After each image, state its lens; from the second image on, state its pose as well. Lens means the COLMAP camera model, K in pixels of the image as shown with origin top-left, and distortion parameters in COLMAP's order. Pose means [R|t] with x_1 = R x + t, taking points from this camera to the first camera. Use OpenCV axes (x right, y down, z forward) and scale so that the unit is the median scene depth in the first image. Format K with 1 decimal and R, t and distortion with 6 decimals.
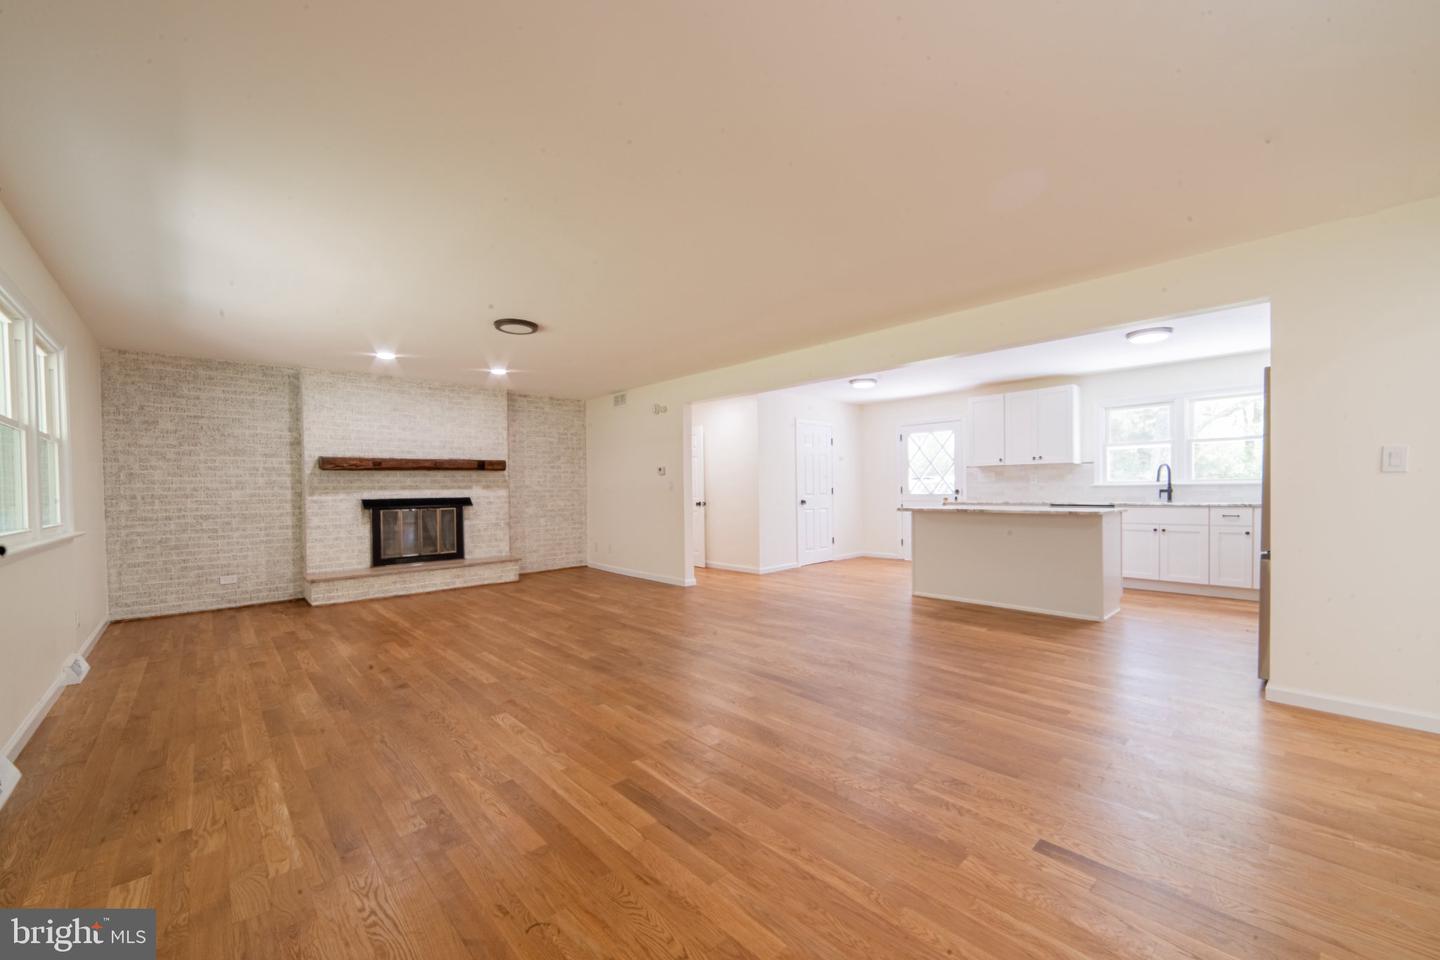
lens RADIAL K [[555.9, 0, 718.8], [0, 555.9, 495.7], [0, 0, 1]] dist [0.000748, 0.000060]
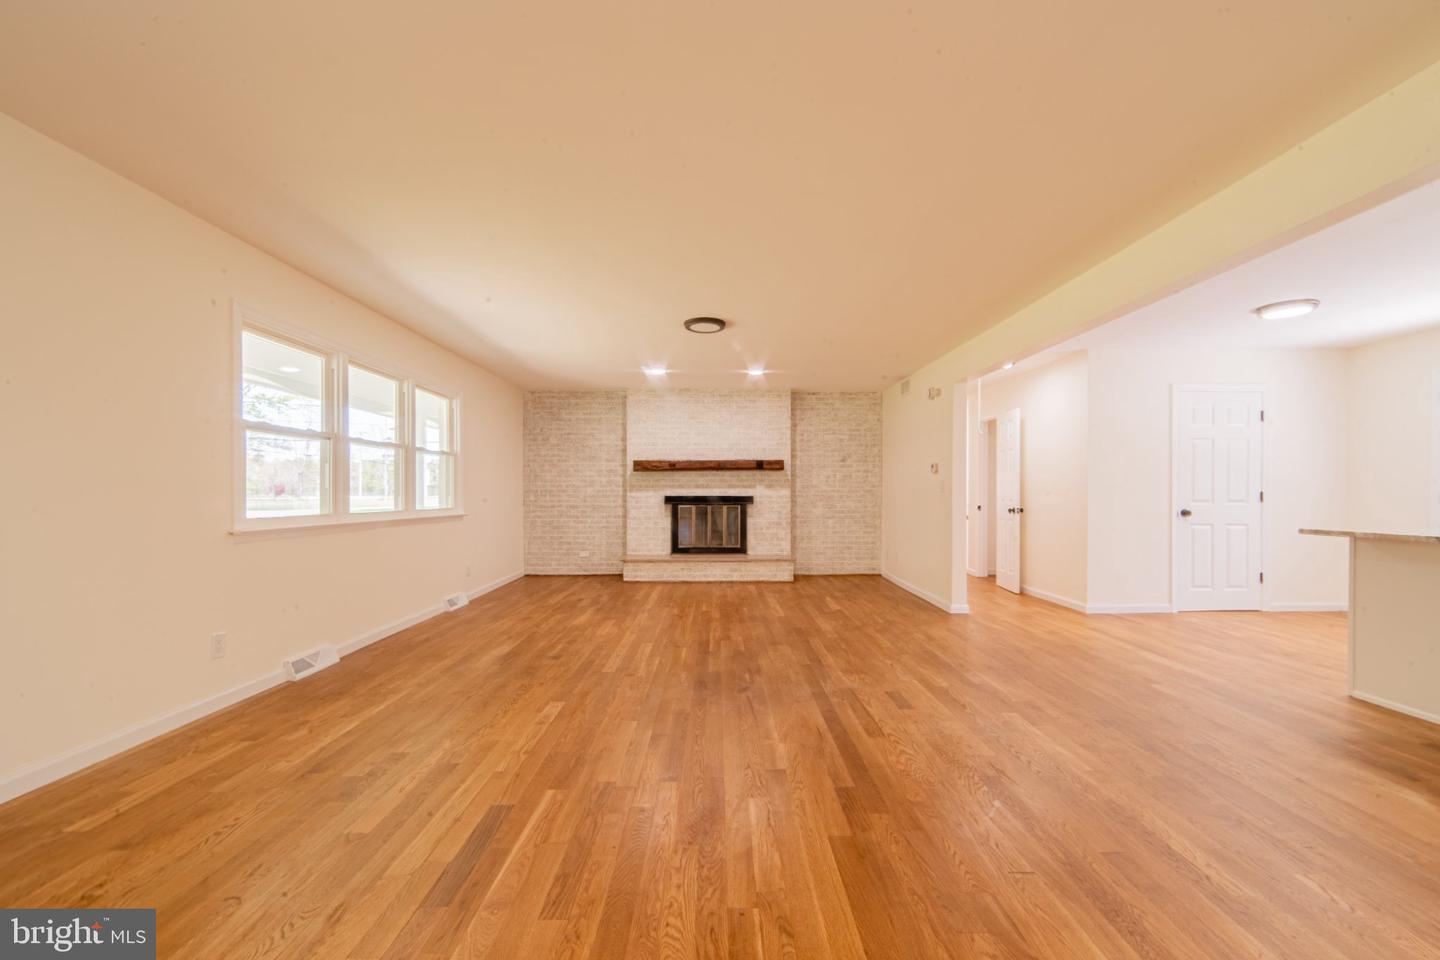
lens RADIAL K [[566.0, 0, 723.8], [0, 566.0, 492.1], [0, 0, 1]] dist [0.003598, 0.000203]
pose [[0.741774, 0.013041, -0.670523, 0.248215], [-0.019147, 0.999815, -0.001736, -0.001848], [0.670377, 0.014126, 0.741886, 0.190039]]
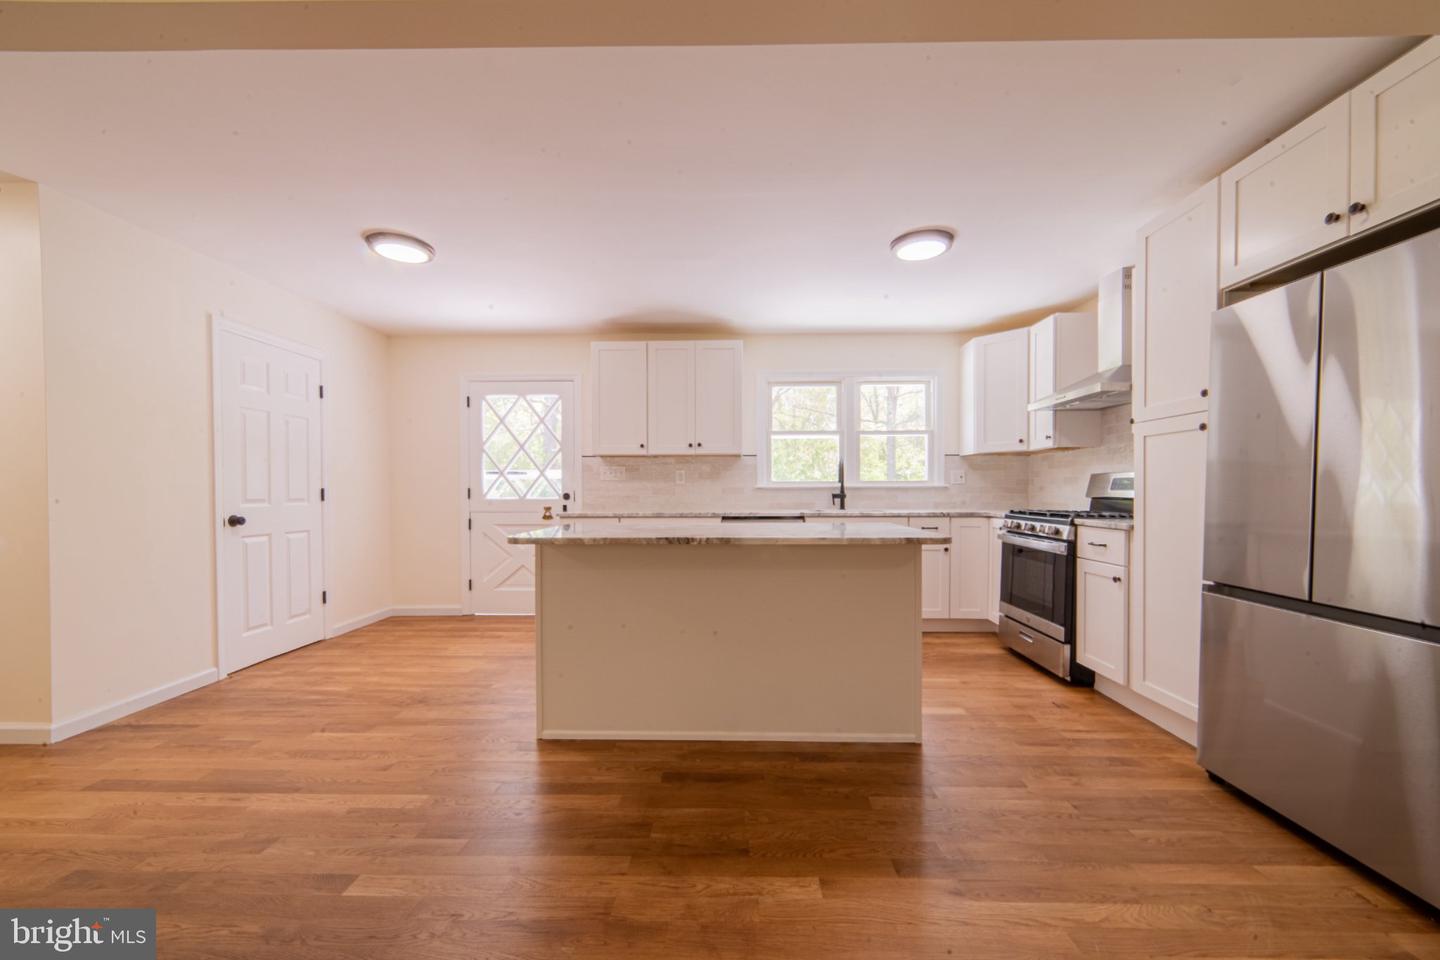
lens RADIAL K [[555.9, 0, 718.8], [0, 555.9, 495.7], [0, 0, 1]] dist [0.000748, 0.000060]
pose [[0.692221, 0.002614, 0.721681, 0.127975], [0.003313, 0.999971, -0.006799, -0.003788], [-0.721678, 0.007097, 0.692193, 0.562975]]
